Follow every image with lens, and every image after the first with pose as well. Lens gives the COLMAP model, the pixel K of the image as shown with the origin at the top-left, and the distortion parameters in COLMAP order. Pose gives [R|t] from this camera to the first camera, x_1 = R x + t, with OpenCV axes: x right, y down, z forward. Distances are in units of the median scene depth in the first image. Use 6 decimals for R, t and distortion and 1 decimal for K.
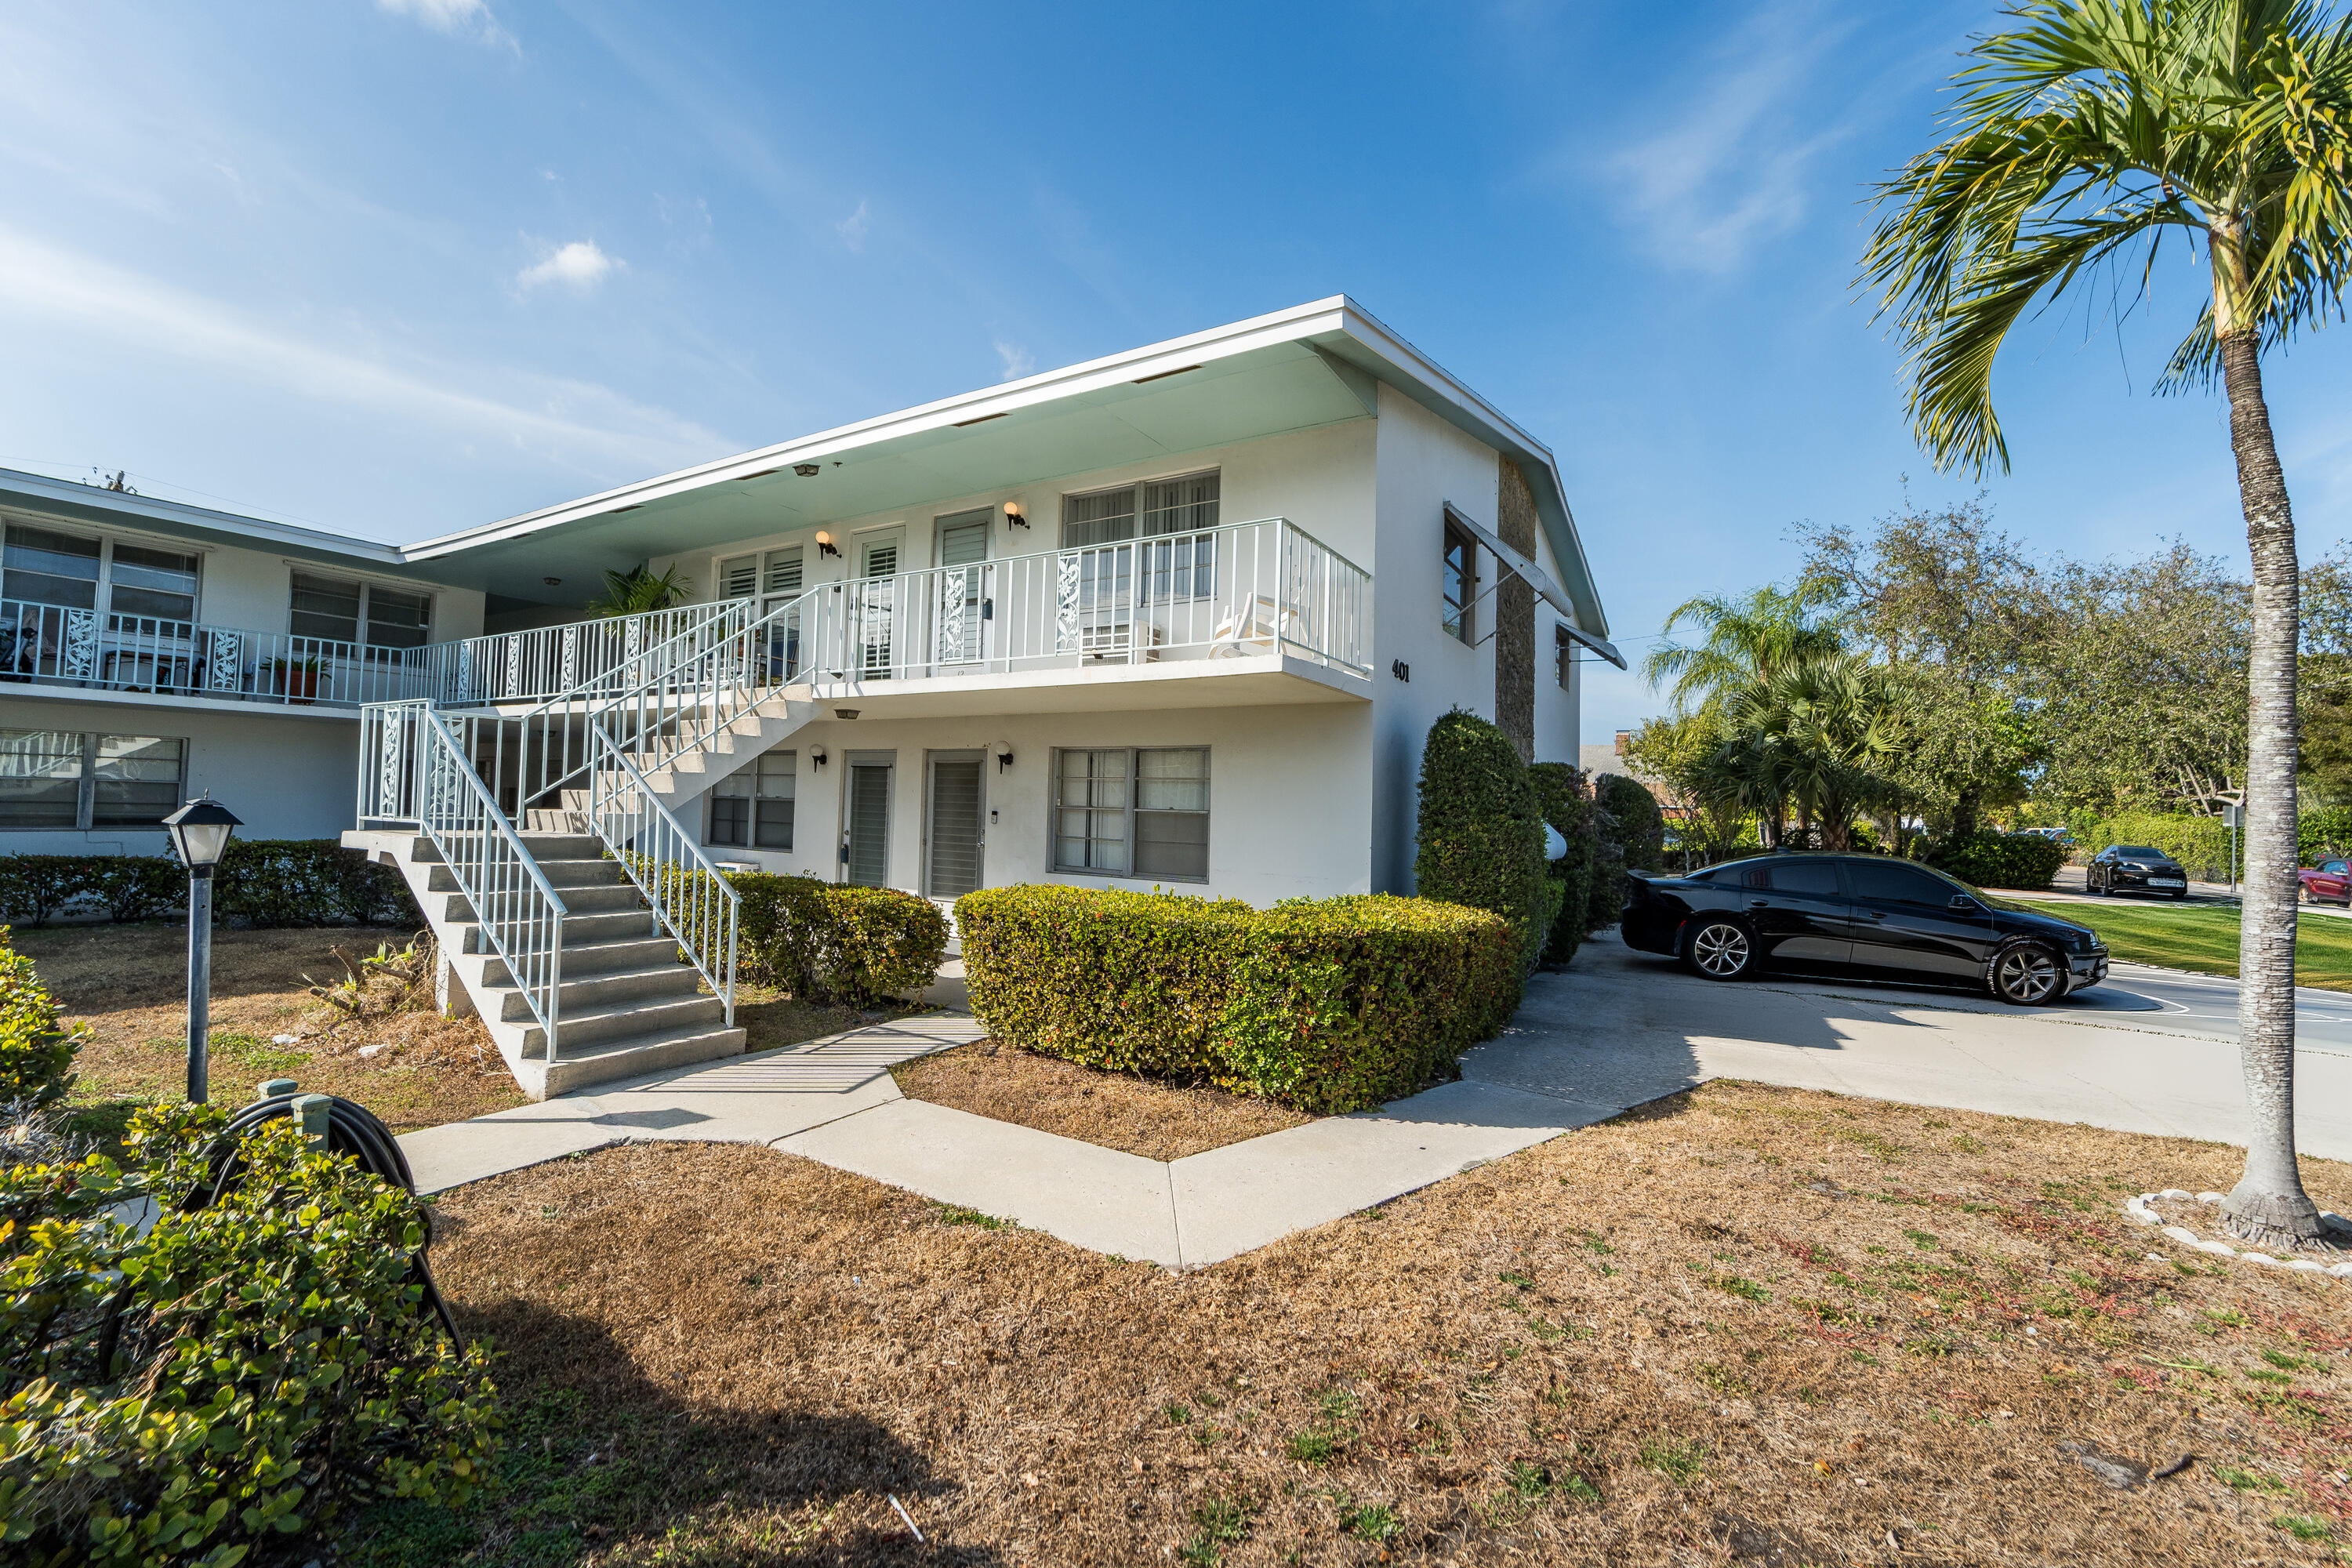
lens RADIAL K [[934.9, 0, 1206.0], [0, 934.9, 777.0], [0, 0, 1]] dist [-0.005489, 0.000017]
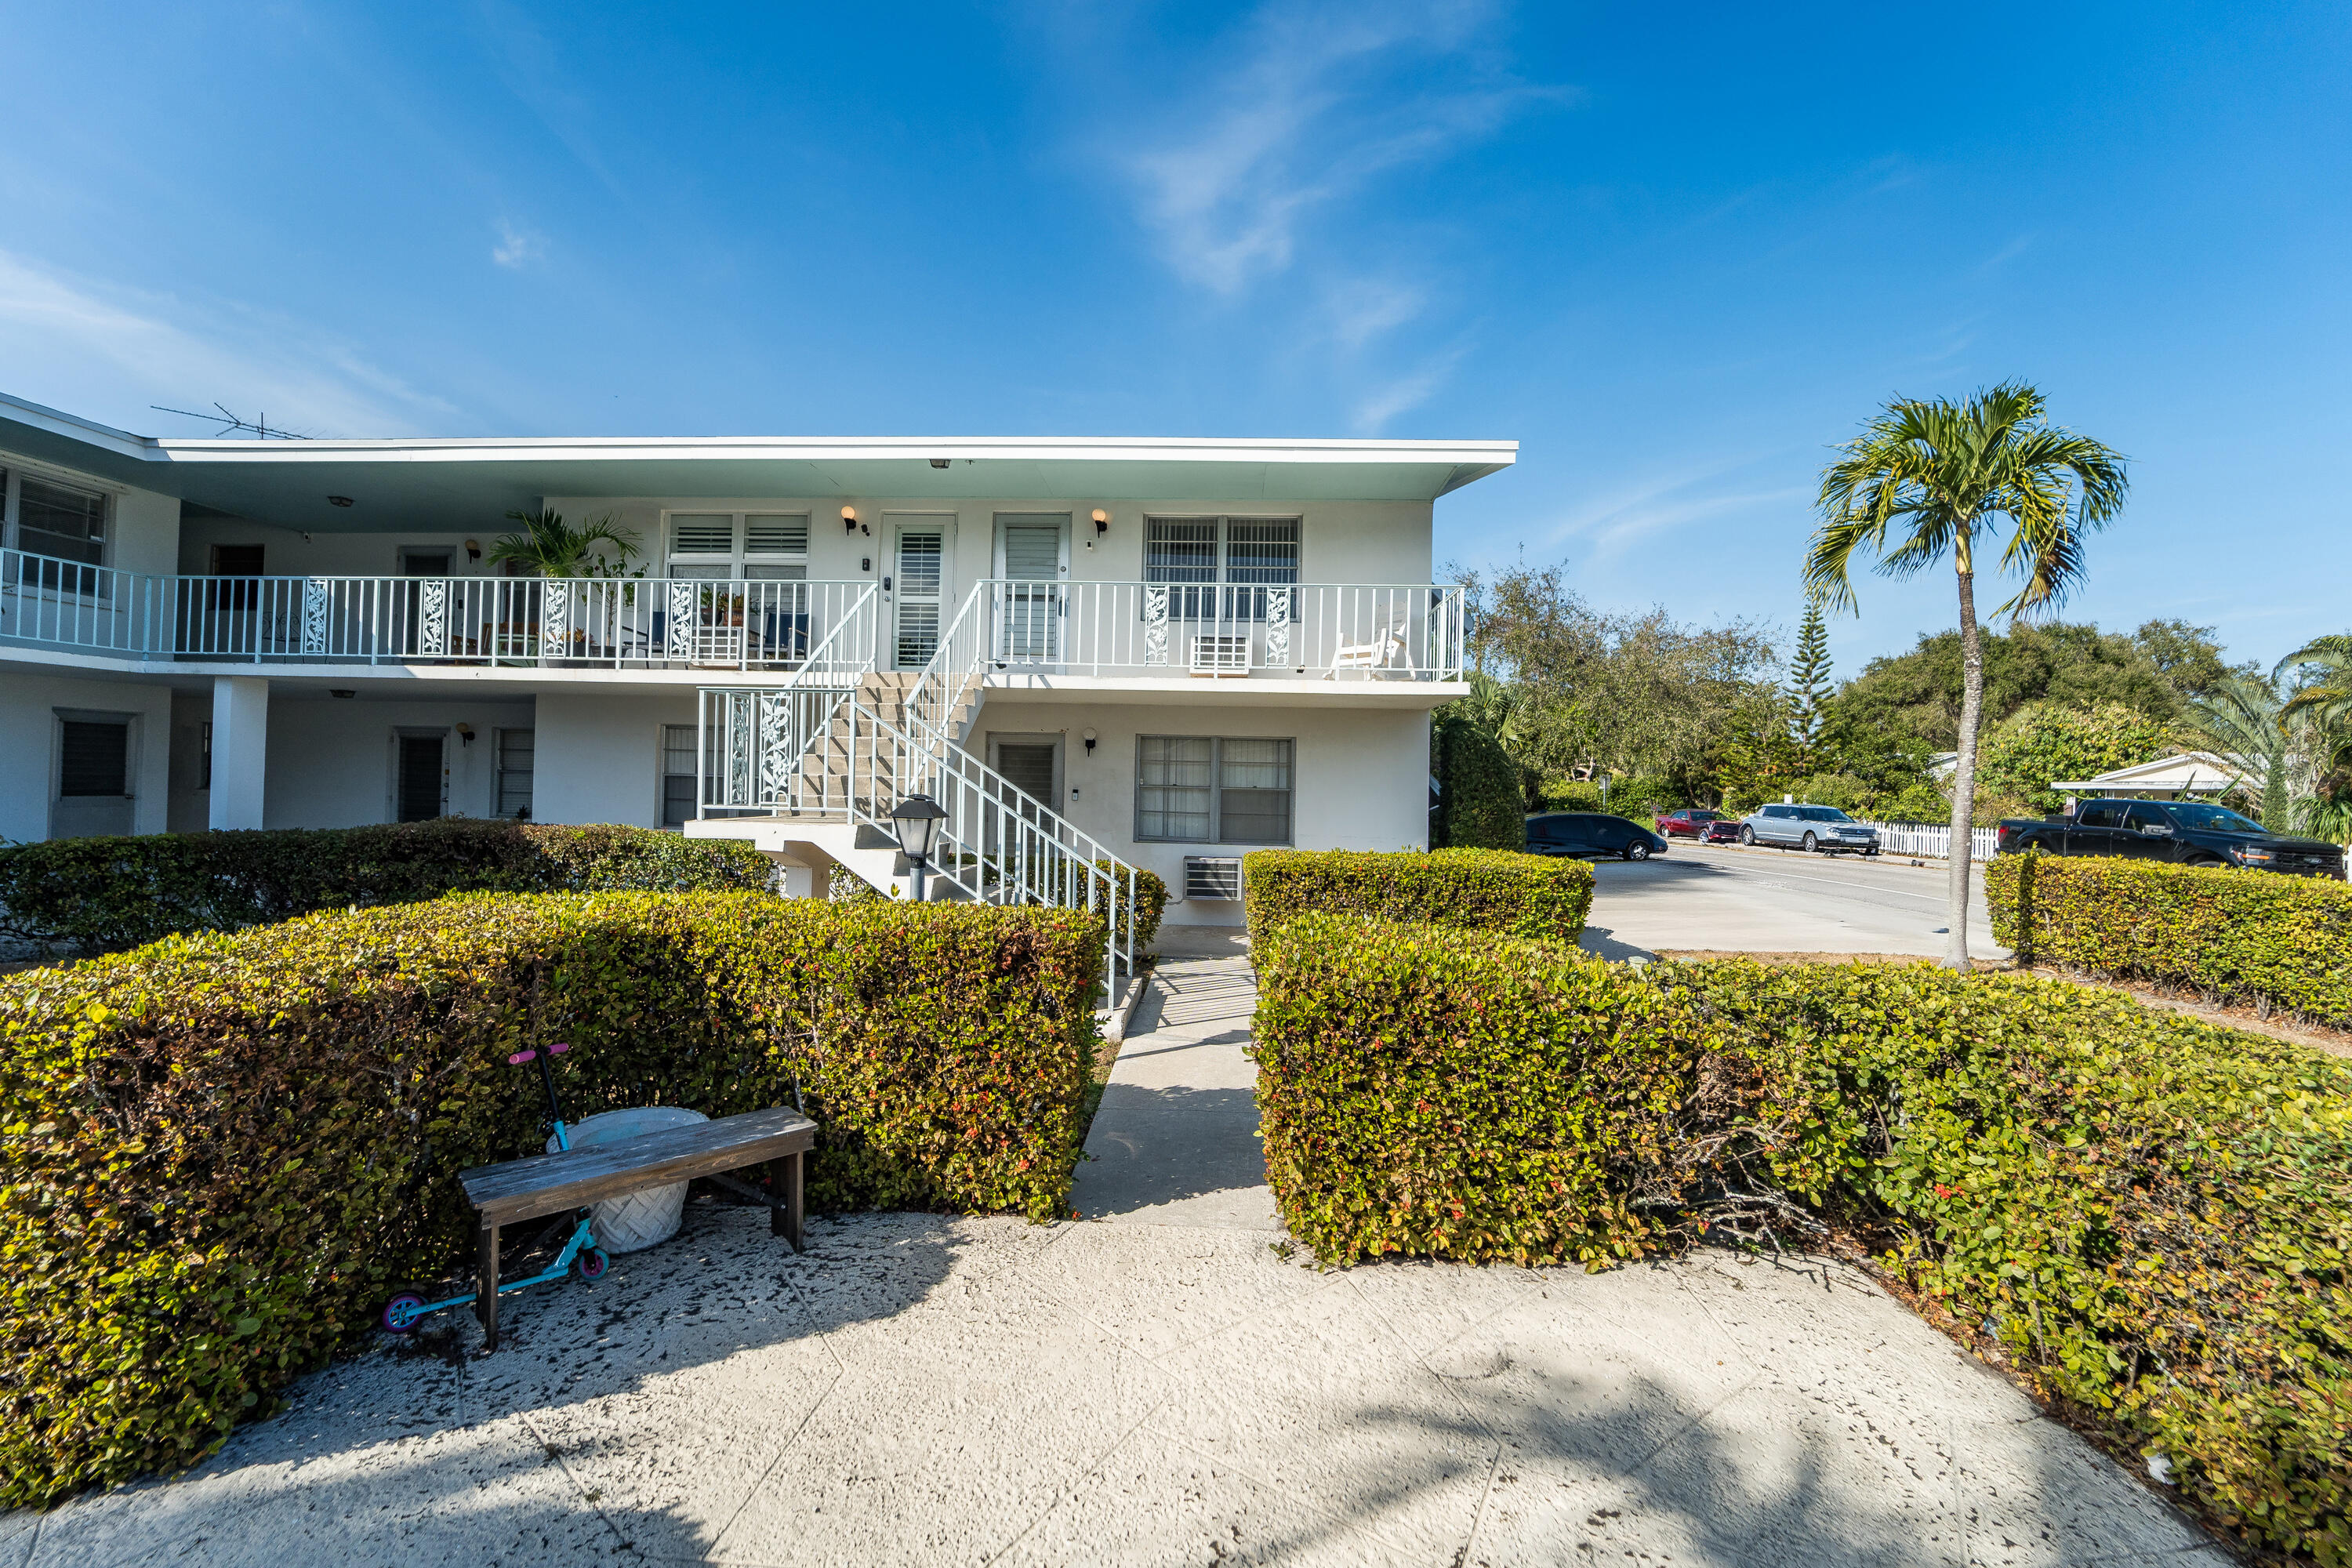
lens RADIAL K [[934.9, 0, 1186.7], [0, 934.9, 785.4], [0, 0, 1]] dist [-0.005489, 0.000017]
pose [[0.891347, -0.006579, 0.453273, -0.639626], [-0.014774, 0.998942, 0.043552, -0.020045], [-0.453080, -0.045516, 0.890307, -0.064790]]
